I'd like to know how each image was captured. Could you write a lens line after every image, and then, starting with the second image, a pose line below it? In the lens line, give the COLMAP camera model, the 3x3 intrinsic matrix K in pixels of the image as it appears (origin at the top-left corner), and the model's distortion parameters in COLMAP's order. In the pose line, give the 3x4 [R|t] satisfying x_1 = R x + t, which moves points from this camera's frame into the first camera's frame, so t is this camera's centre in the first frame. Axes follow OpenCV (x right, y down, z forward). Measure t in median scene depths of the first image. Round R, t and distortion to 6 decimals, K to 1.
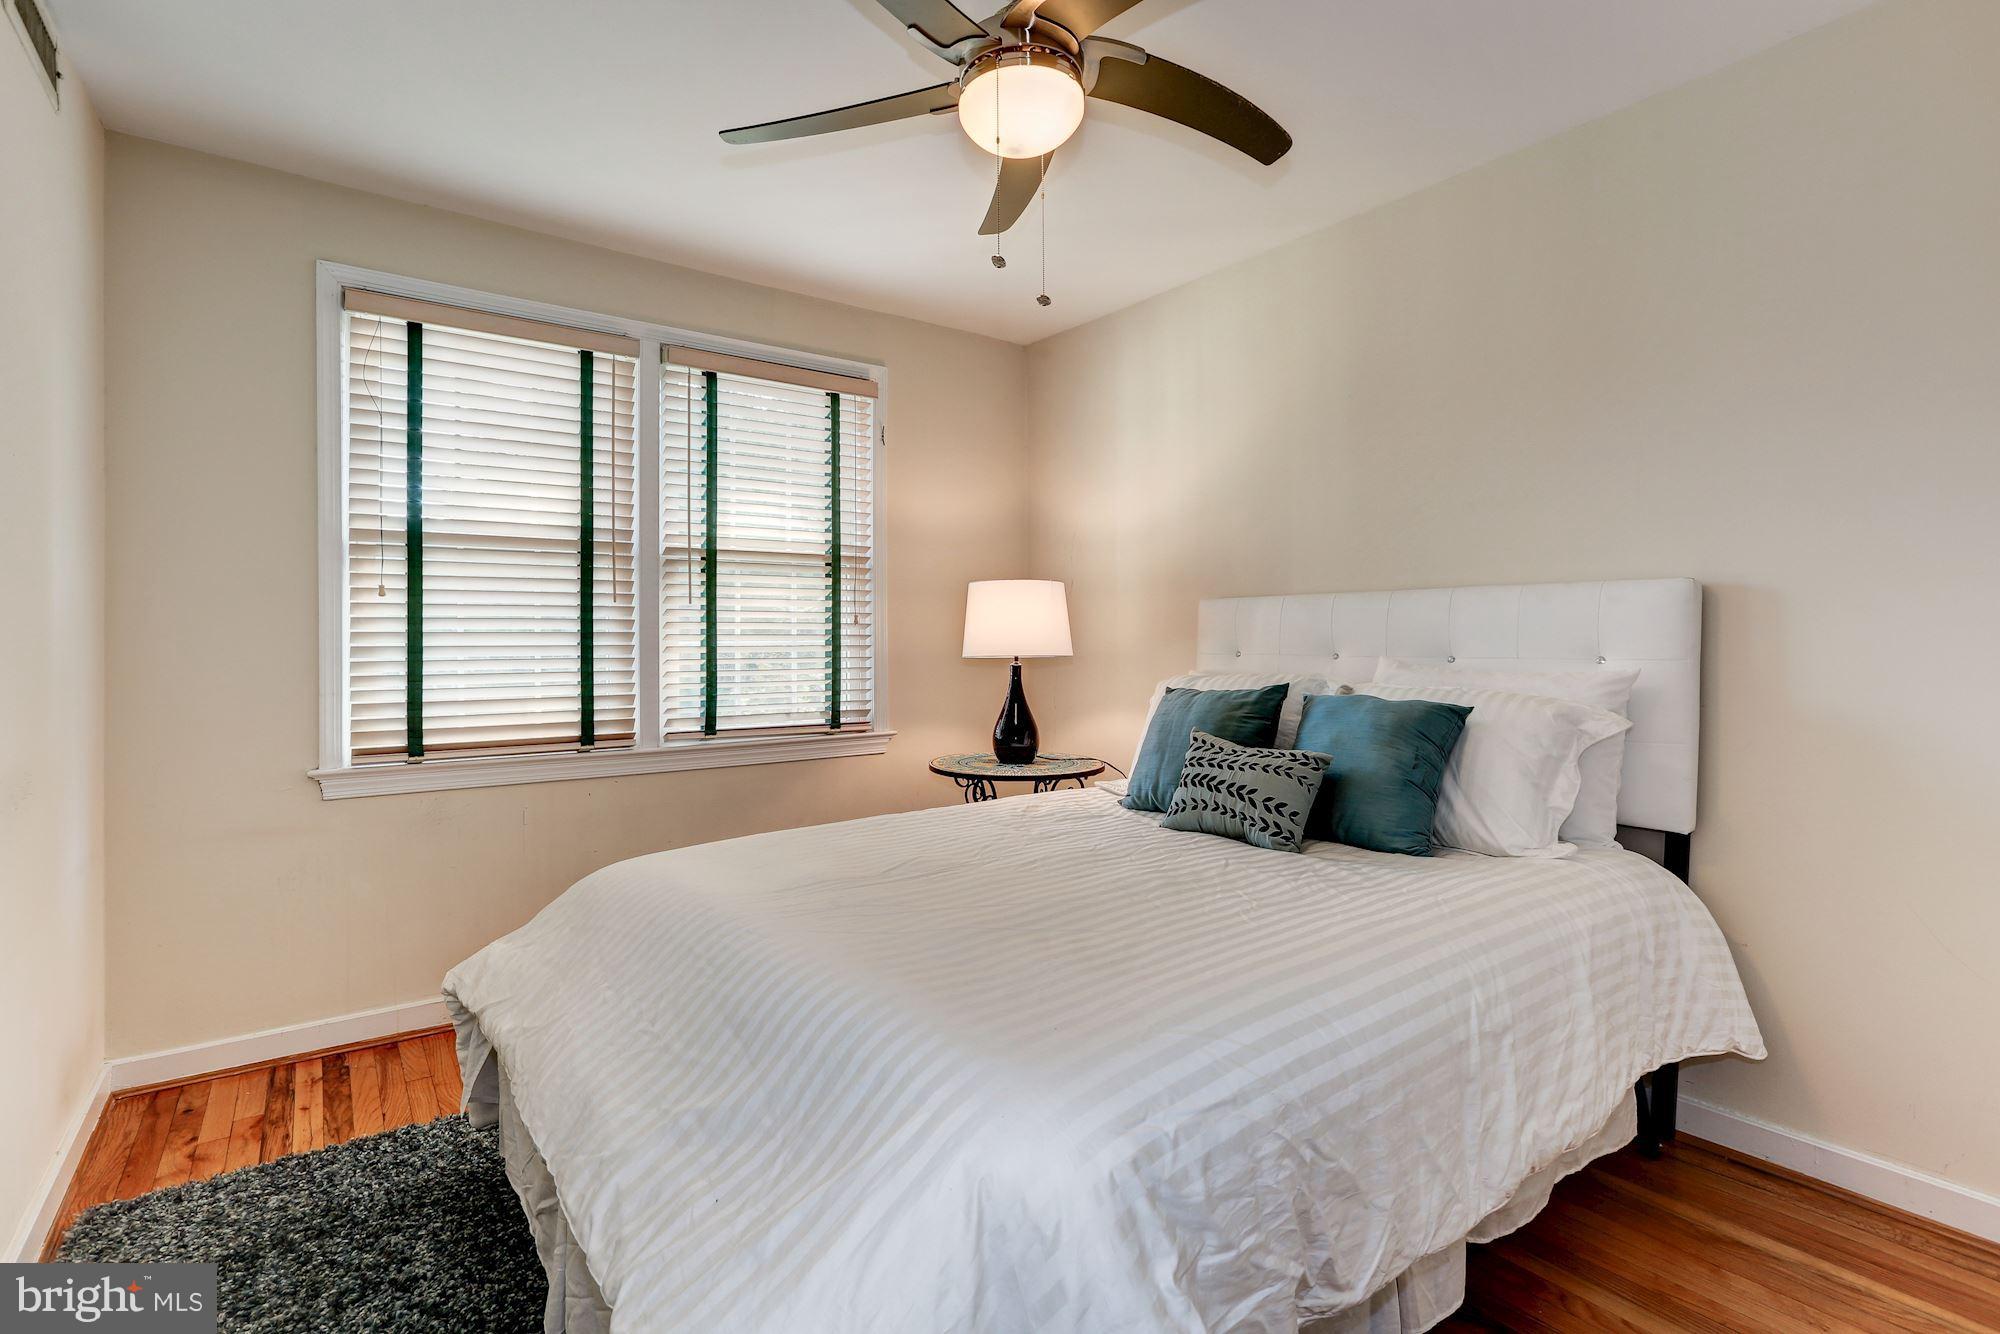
lens RADIAL K [[921.0, 0, 993.0], [0, 921.0, 641.0], [0, 0, 1]] dist [-0.035878, 0.019163]
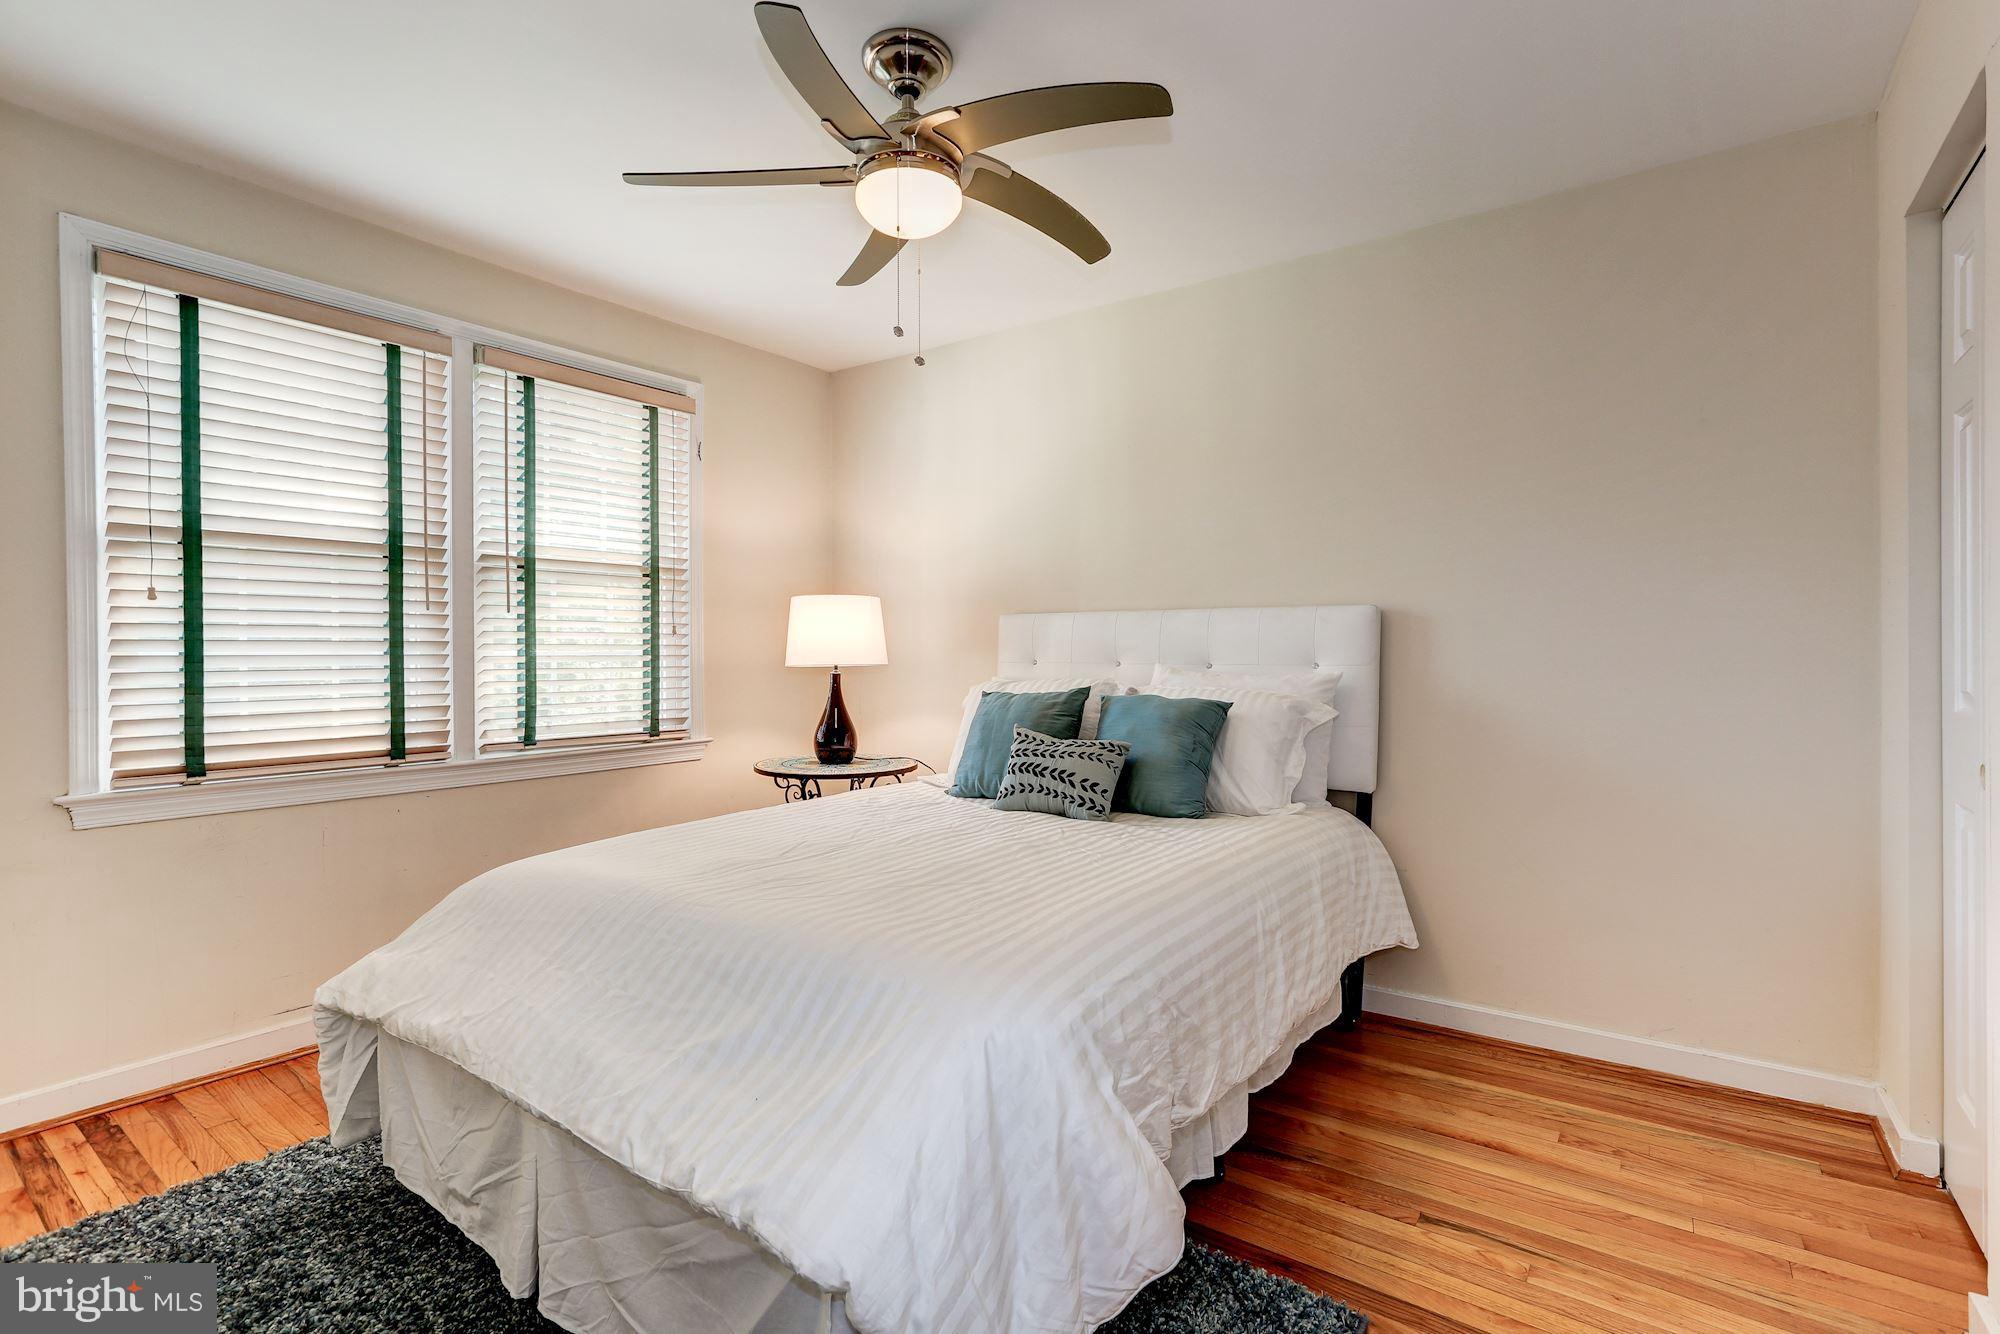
lens RADIAL K [[920.4, 0, 1017.2], [0, 920.4, 658.0], [0, 0, 1]] dist [-0.035394, 0.018985]
pose [[0.949926, 0.000280, 0.312474, -0.137610], [-0.002386, 0.999977, 0.006356, 0.000883], [-0.312465, -0.006784, 0.949905, -0.114023]]
